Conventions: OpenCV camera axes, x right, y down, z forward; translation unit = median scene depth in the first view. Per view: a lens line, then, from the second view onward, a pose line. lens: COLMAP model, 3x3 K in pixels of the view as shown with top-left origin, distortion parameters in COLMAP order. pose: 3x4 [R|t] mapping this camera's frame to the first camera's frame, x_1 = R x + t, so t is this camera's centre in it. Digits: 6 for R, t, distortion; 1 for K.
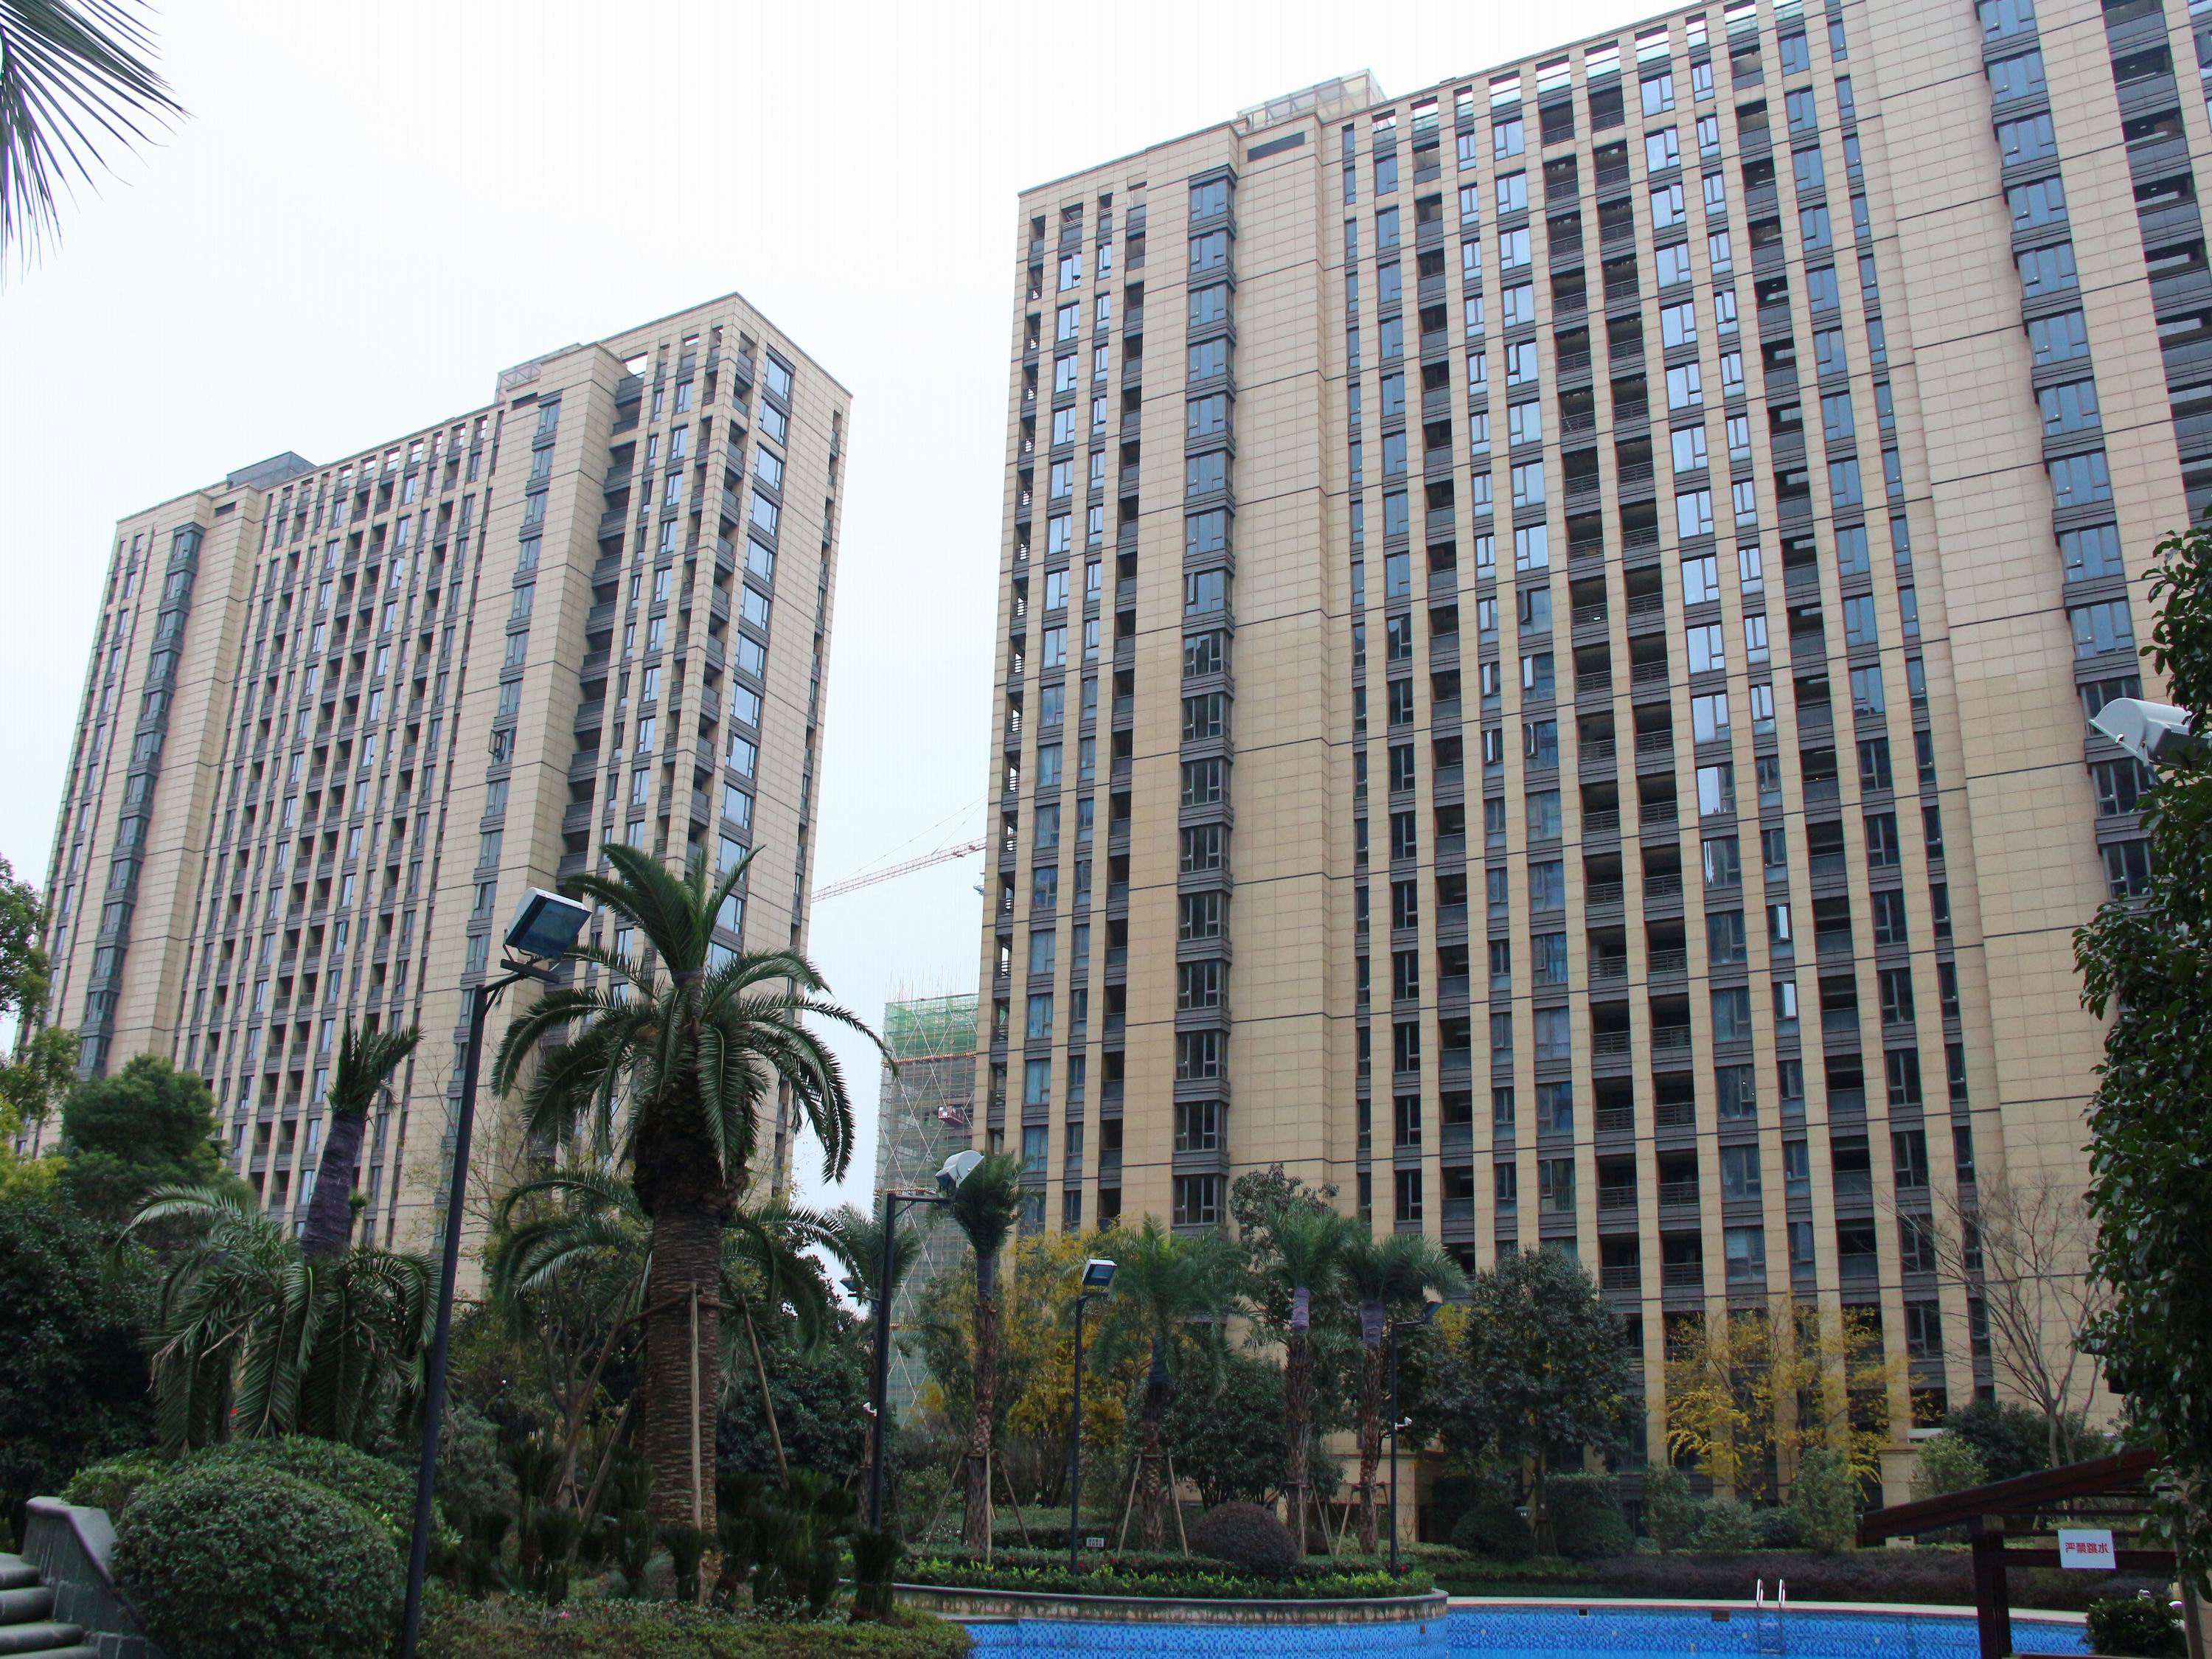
lens RADIAL K [[1942.7, 0, 1105.9], [0, 1942.7, 842.2], [0, 0, 1]] dist [-0.185996, 0.137428]
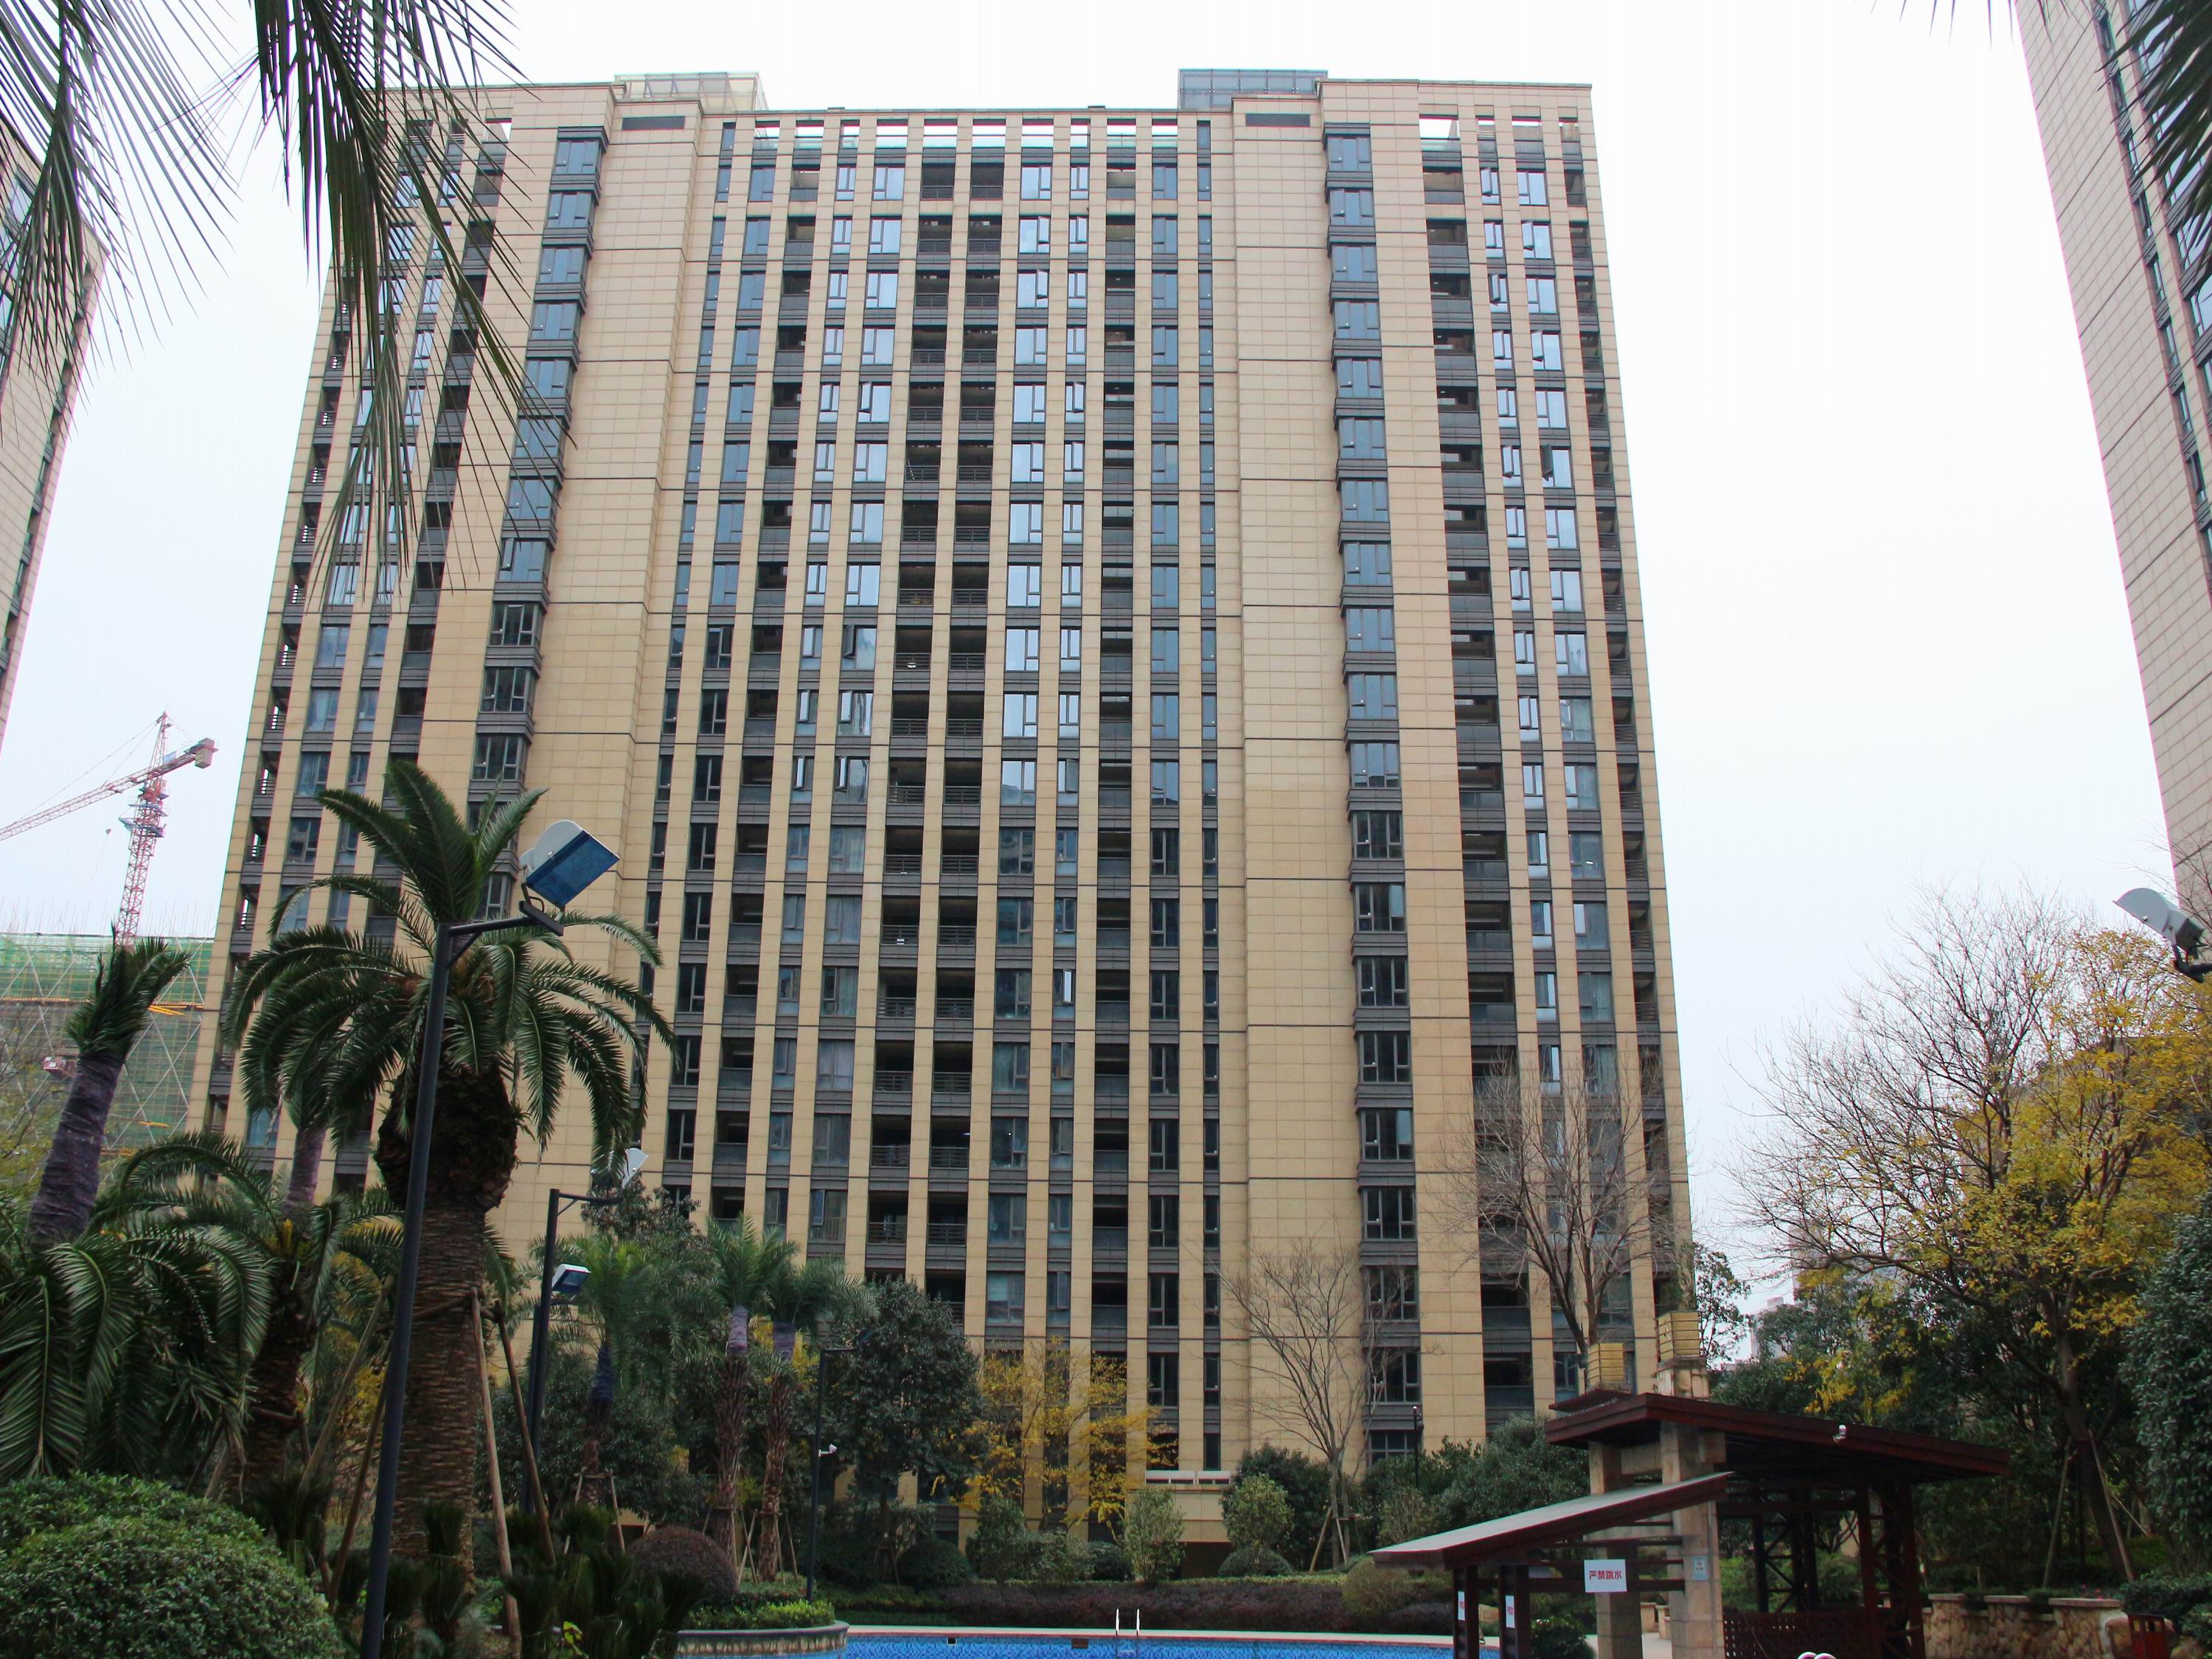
lens RADIAL K [[1942.7, 0, 1052.2], [0, 1942.7, 856.1], [0, 0, 1]] dist [-0.185996, 0.137428]
pose [[0.876028, 0.152308, 0.457578, -0.140059], [-0.151458, 0.987702, -0.038799, 0.012508], [-0.457860, -0.035315, 0.888323, 0.046371]]
